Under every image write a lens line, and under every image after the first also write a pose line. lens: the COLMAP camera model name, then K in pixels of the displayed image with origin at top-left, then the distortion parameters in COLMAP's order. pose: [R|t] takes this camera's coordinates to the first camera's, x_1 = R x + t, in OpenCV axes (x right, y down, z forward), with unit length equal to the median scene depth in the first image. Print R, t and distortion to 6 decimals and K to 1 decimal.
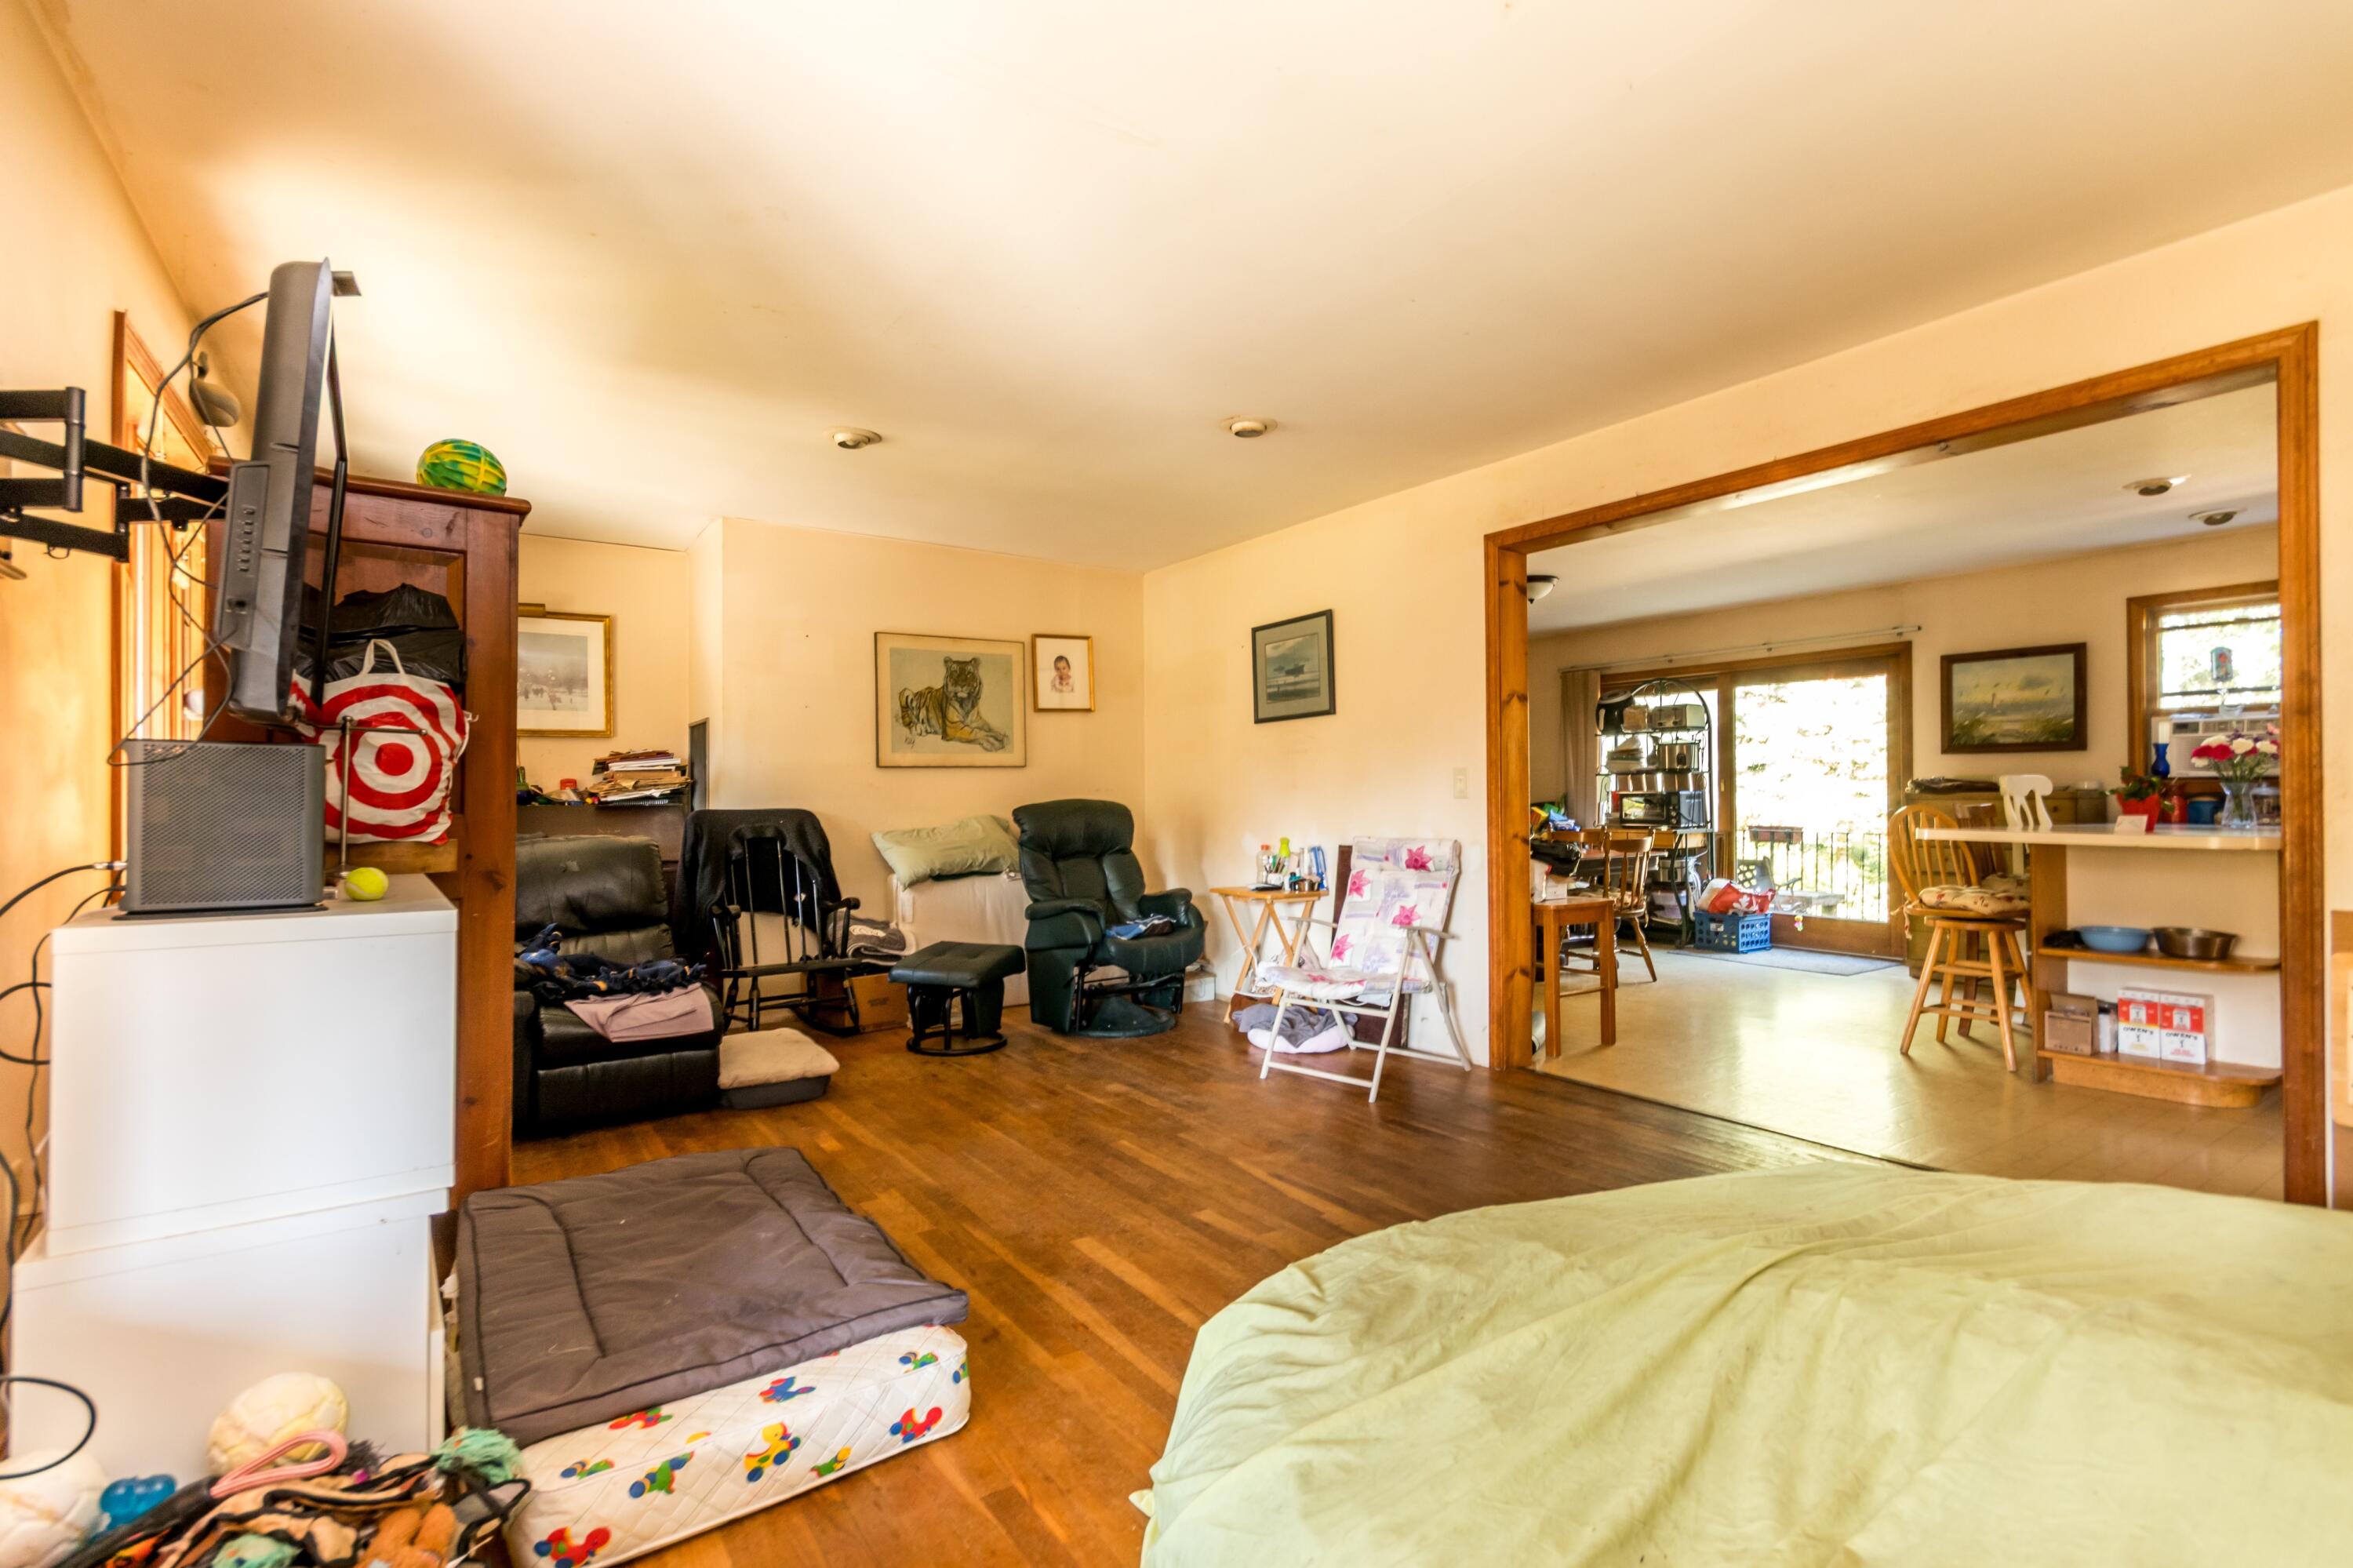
lens RADIAL K [[1071.5, 0, 1179.1], [0, 1071.5, 790.5], [0, 0, 1]] dist [-0.001468, 0.000342]
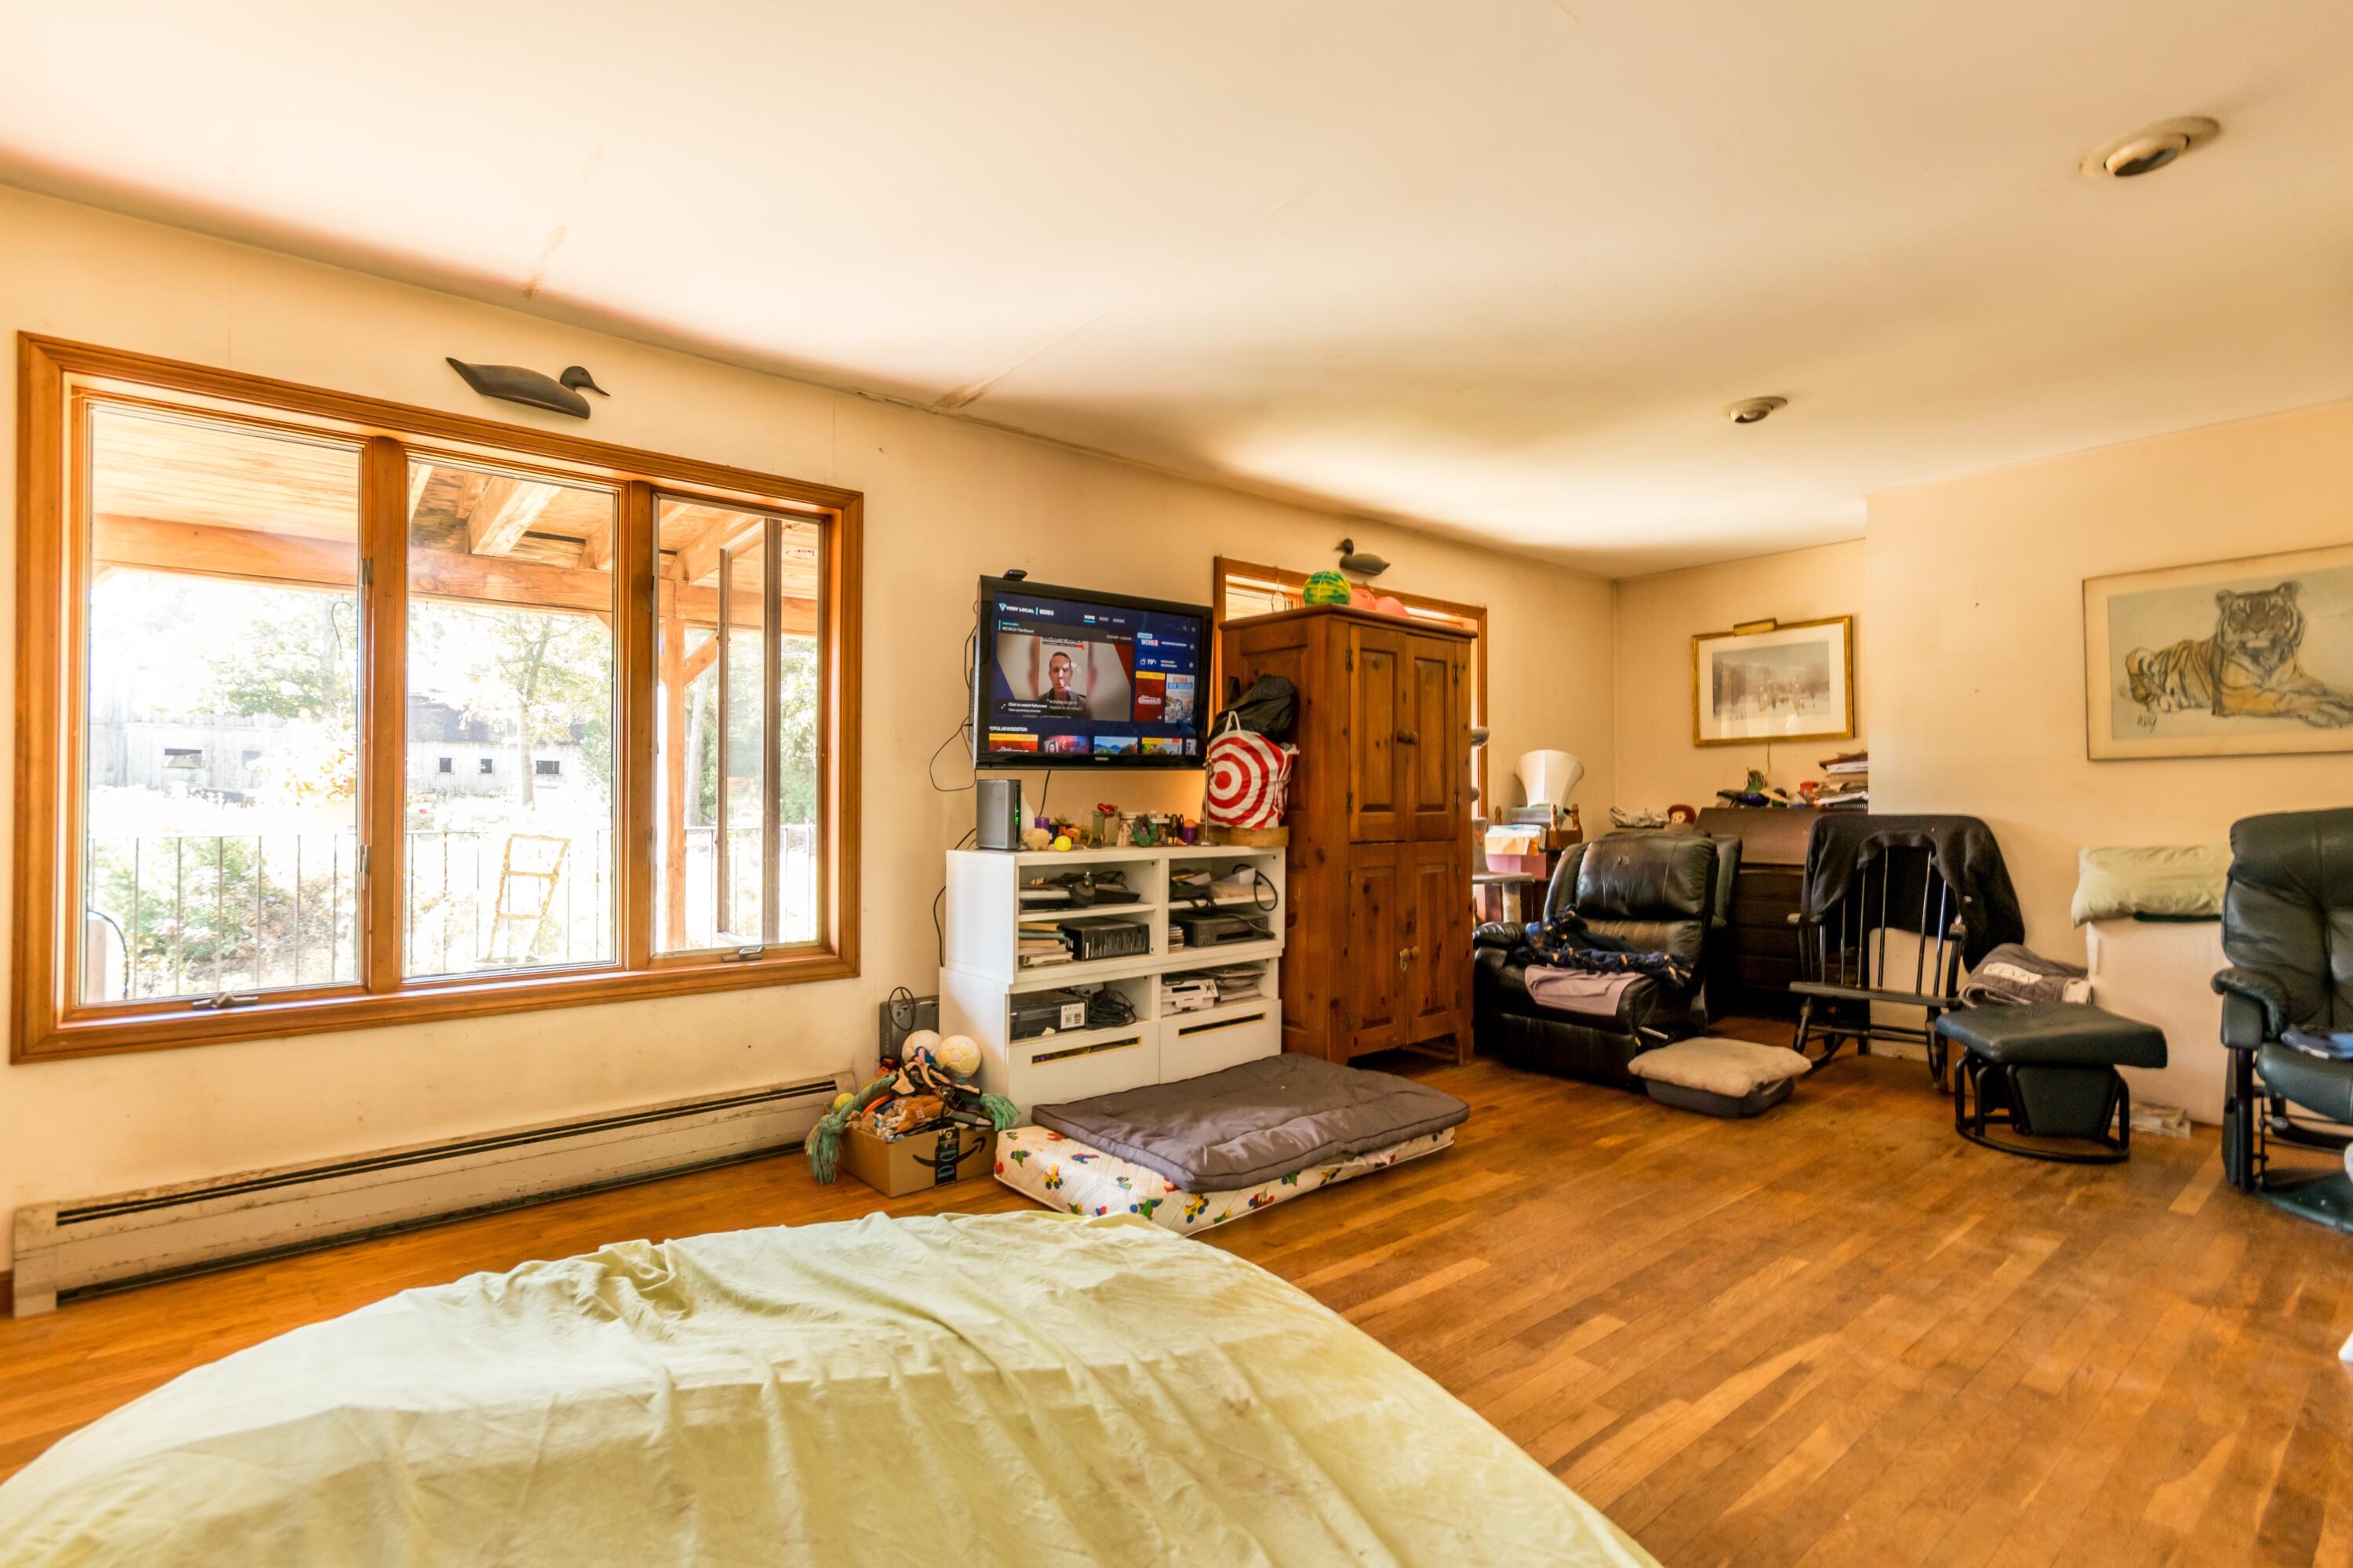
lens RADIAL K [[1071.5, 0, 1179.1], [0, 1071.5, 790.5], [0, 0, 1]] dist [-0.001468, 0.000342]
pose [[0.094624, -0.003909, -0.995505, 0.586283], [0.006603, 0.999973, -0.003299, -0.003927], [0.995491, -0.006261, 0.094647, 0.441825]]
